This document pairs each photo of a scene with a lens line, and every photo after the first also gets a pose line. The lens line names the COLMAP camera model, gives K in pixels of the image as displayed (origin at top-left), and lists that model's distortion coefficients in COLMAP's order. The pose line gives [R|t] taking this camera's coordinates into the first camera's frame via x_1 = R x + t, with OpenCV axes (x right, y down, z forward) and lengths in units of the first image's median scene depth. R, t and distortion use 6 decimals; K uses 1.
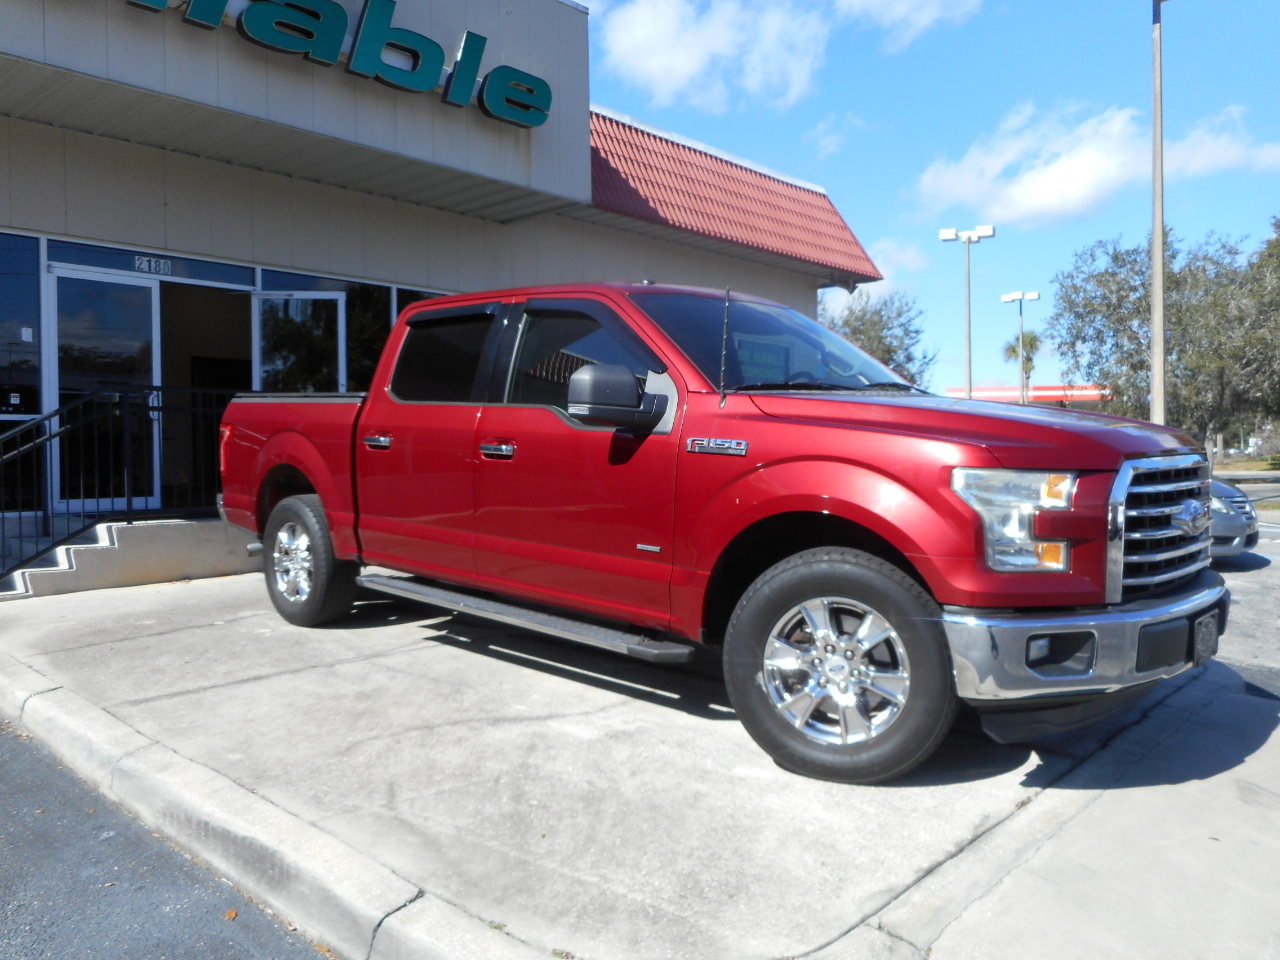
lens RADIAL K [[980.8, 0, 640.0], [0, 980.8, 480.0], [0, 0, 1]] dist [-0.001251, -0.003604]
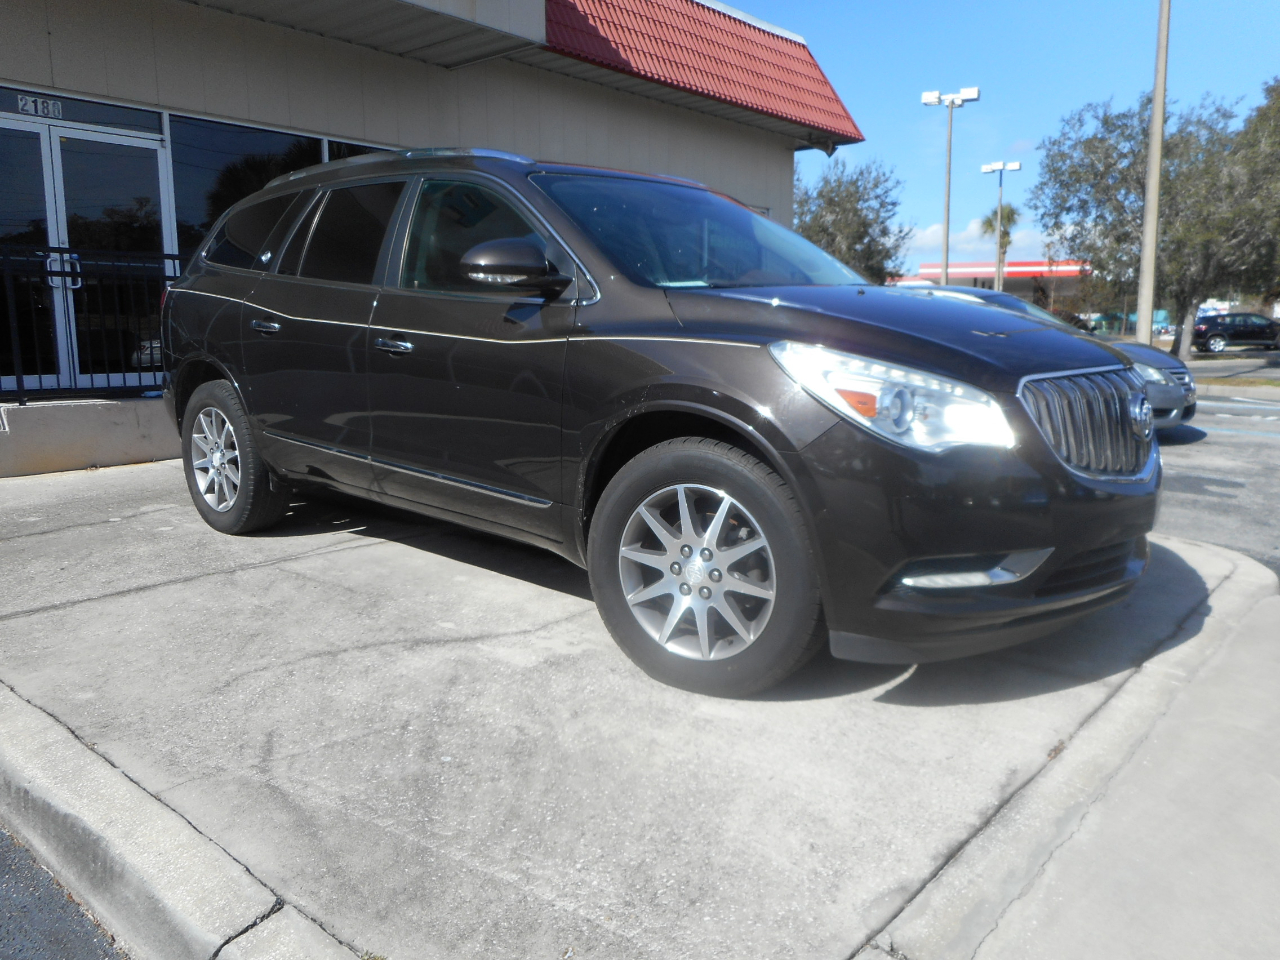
lens RADIAL K [[981.6, 0, 634.5], [0, 981.6, 480.8], [0, 0, 1]] dist [-0.001761, 0.000818]
pose [[0.999663, -0.005312, 0.025425, 0.017570], [0.002159, 0.992468, 0.122489, 0.006015], [-0.025884, -0.122392, 0.992144, 0.168066]]
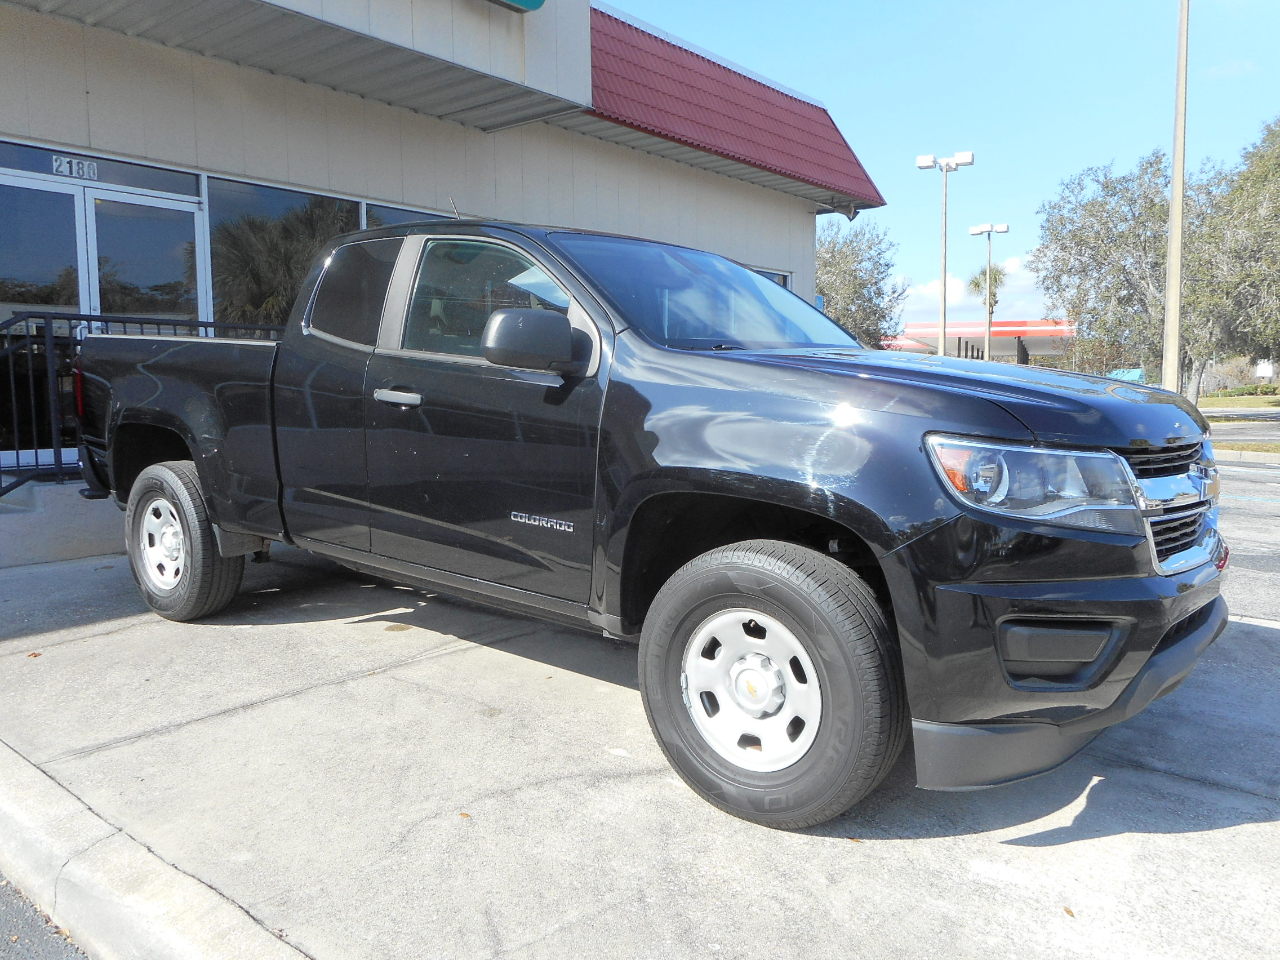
lens RADIAL K [[992.2, 0, 637.0], [0, 992.2, 480.5], [0, 0, 1]] dist [0.012711, 0.000733]
pose [[0.998744, -0.003272, 0.050003, -0.138447], [0.000068, 0.997954, 0.063940, -0.020555], [-0.050110, -0.063856, 0.996700, 0.251855]]
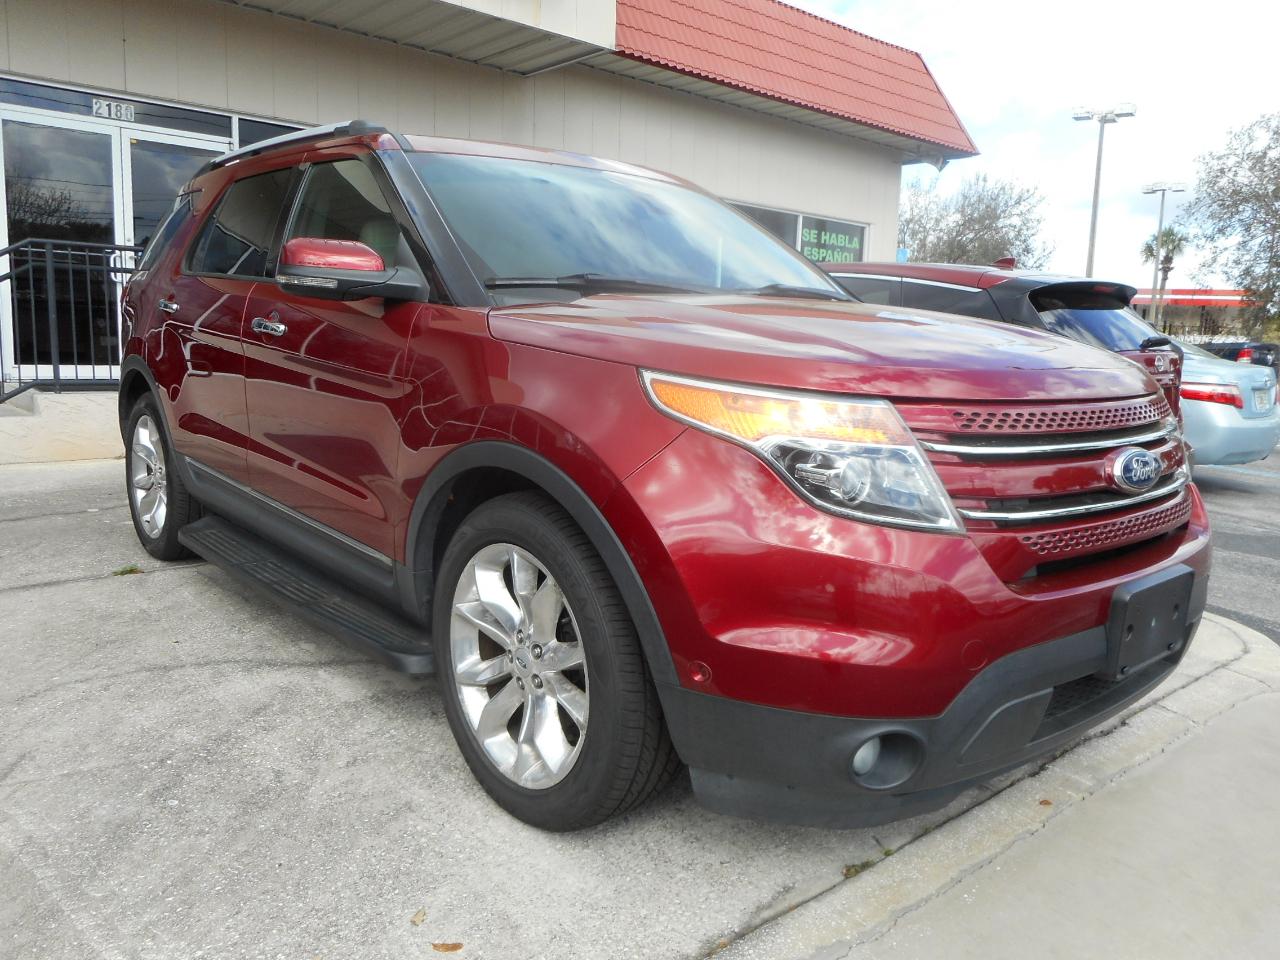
lens RADIAL K [[975.4, 0, 640.0], [0, 975.4, 480.0], [0, 0, 1]] dist [0.005189, 0.002784]
pose [[0.993111, 0.051540, -0.105230, 0.213989], [-0.039330, 0.992590, 0.114968, -0.004269], [0.110376, -0.110038, 0.987780, 0.248380]]
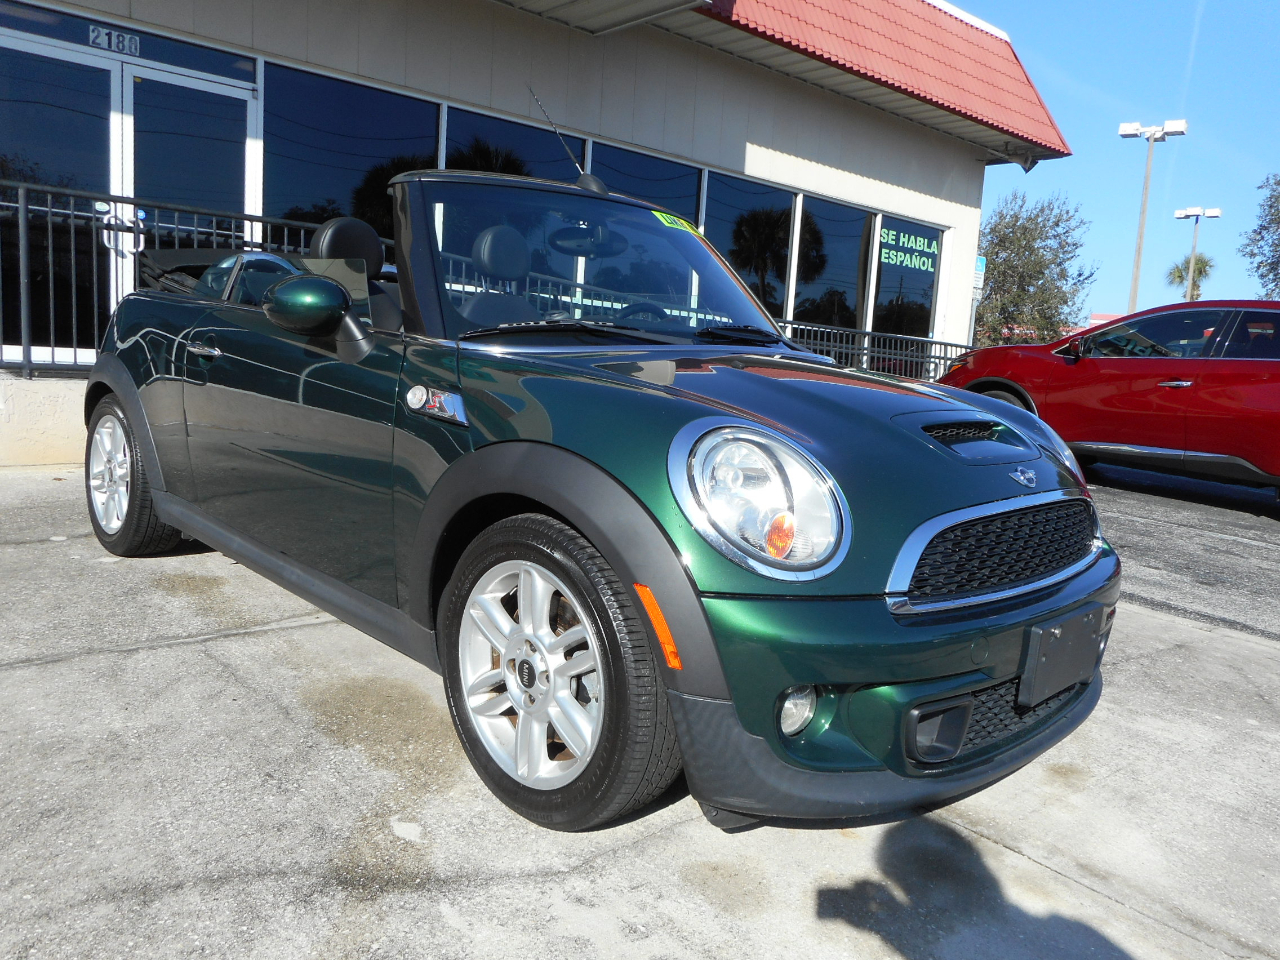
lens RADIAL K [[976.4, 0, 631.7], [0, 976.4, 490.0], [0, 0, 1]] dist [0.011992, -0.004087]
pose [[0.990348, 0.083922, -0.110308, 0.013262], [-0.071979, 0.991528, 0.108124, 0.024681], [0.118447, -0.099141, 0.987999, 0.568487]]
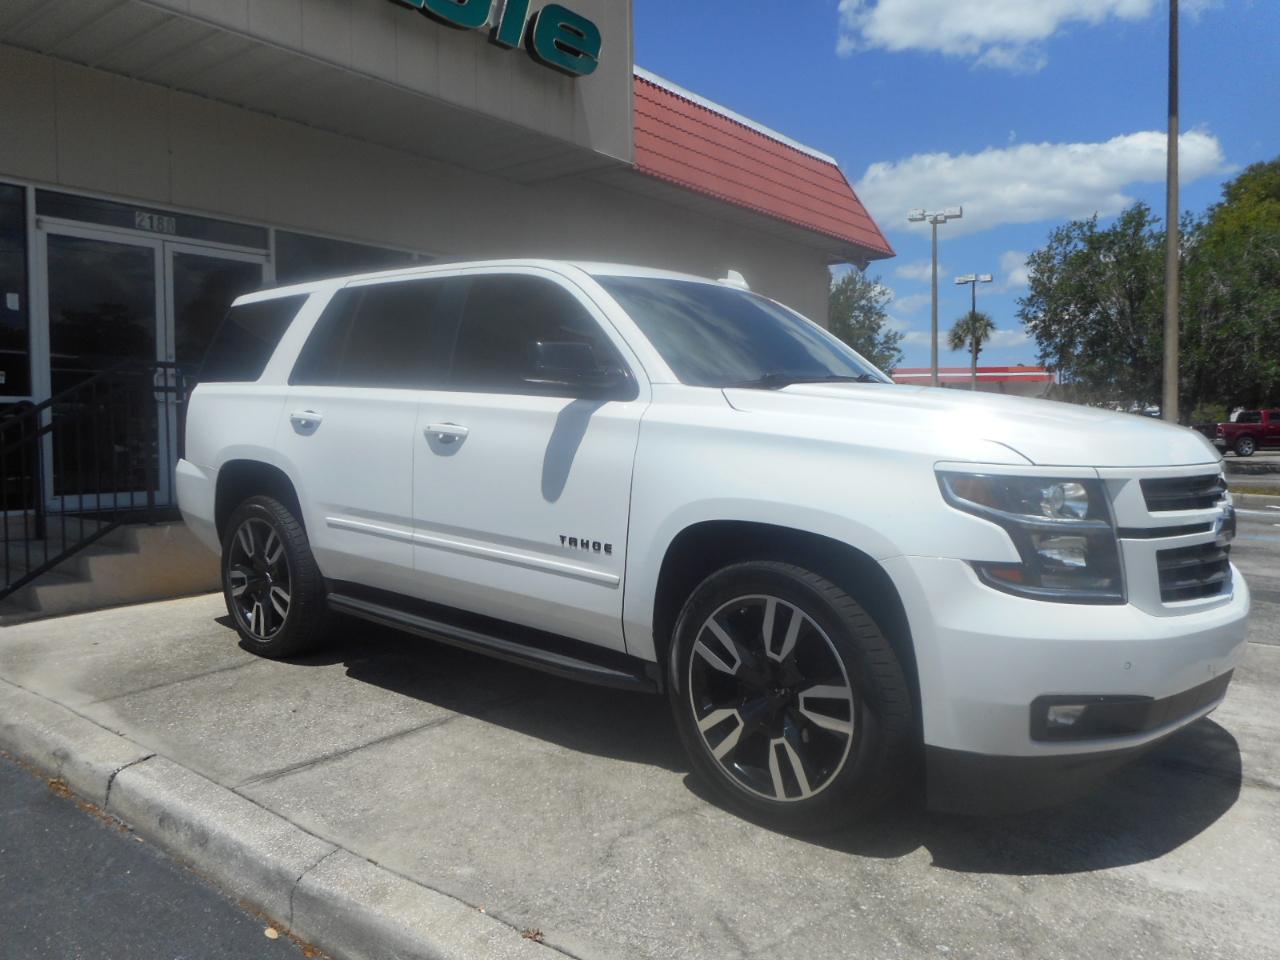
lens RADIAL K [[981.6, 0, 634.5], [0, 981.6, 480.8], [0, 0, 1]] dist [-0.001761, 0.000818]
pose [[0.998063, -0.001724, 0.062182, -0.269680], [0.000436, 0.999785, 0.020731, -0.019584], [-0.062204, -0.020664, 0.997850, 0.218678]]
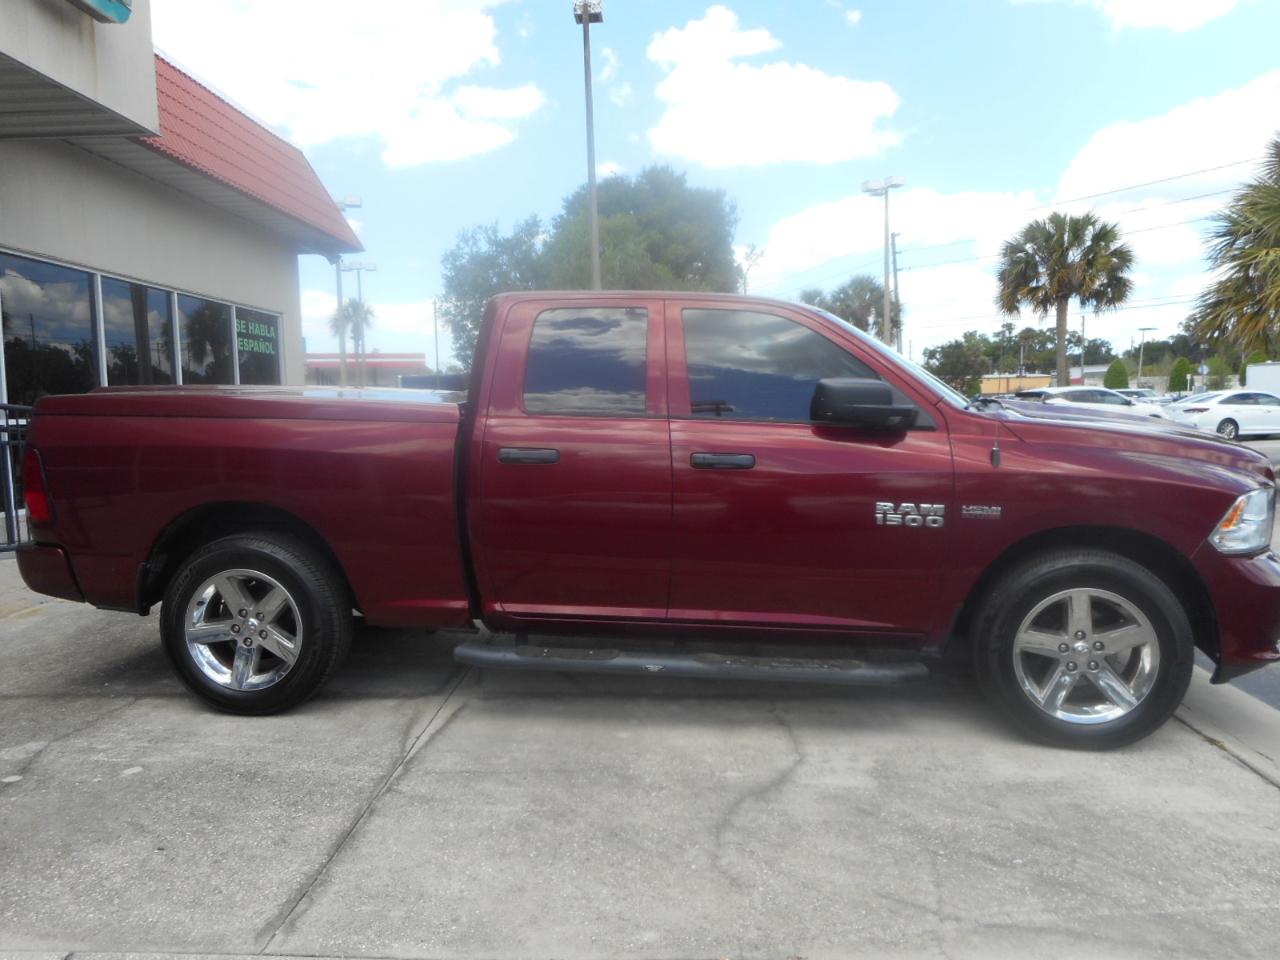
lens RADIAL K [[979.4, 0, 637.1], [0, 979.4, 479.2], [0, 0, 1]] dist [0.009443, -0.006999]
pose [[0.762429, -0.068750, 0.643410, -0.710927], [0.044759, 0.997561, 0.053553, -0.083815], [-0.645522, -0.012031, 0.763647, 0.362088]]
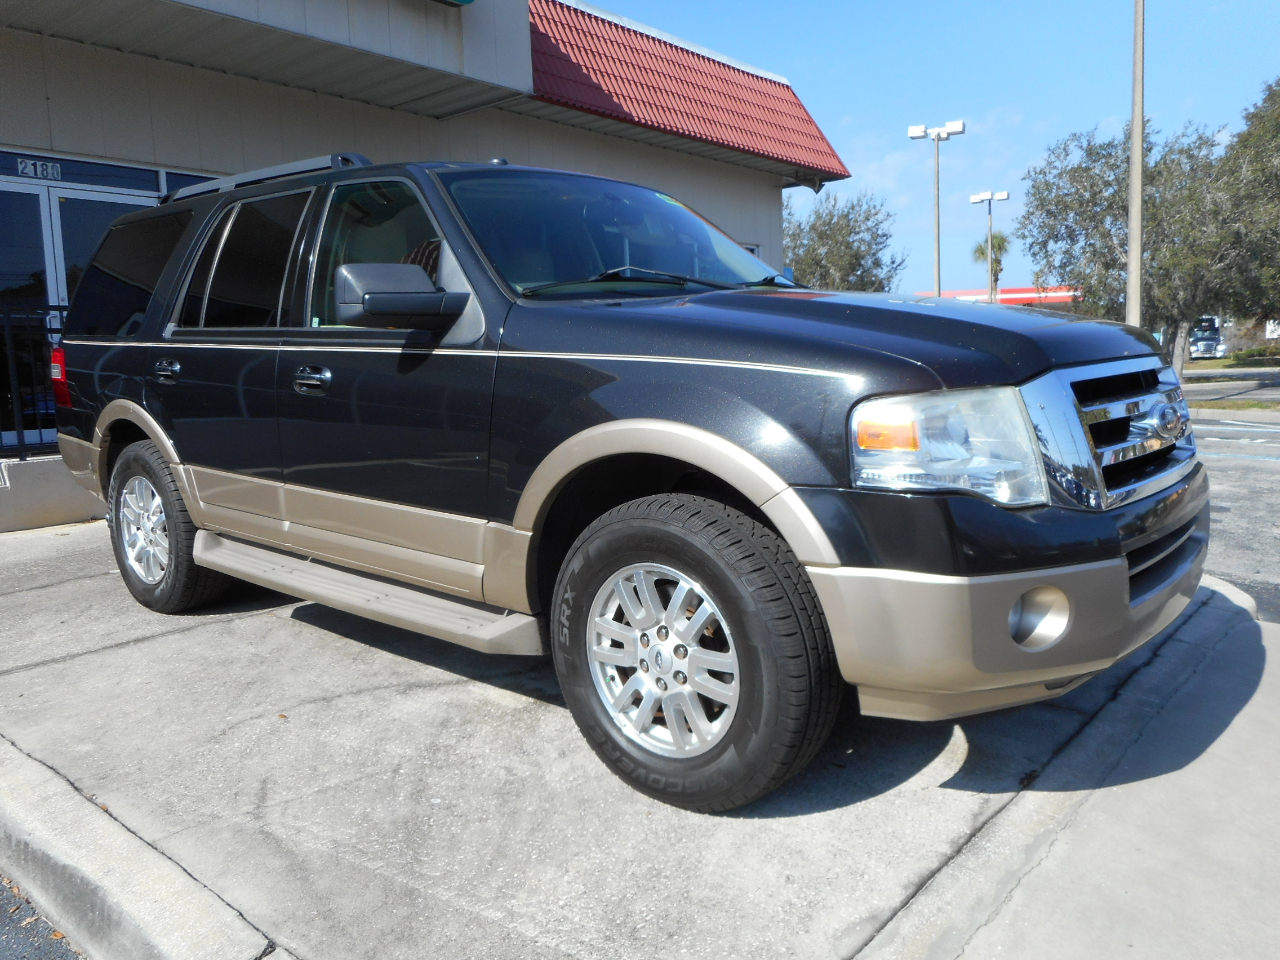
lens RADIAL K [[979.4, 0, 637.1], [0, 979.4, 479.2], [0, 0, 1]] dist [0.009443, -0.006999]
pose [[0.999246, -0.028284, 0.026587, 0.031961], [0.025886, 0.995910, 0.086563, -0.003253], [-0.028927, -0.085810, 0.995892, 0.145891]]
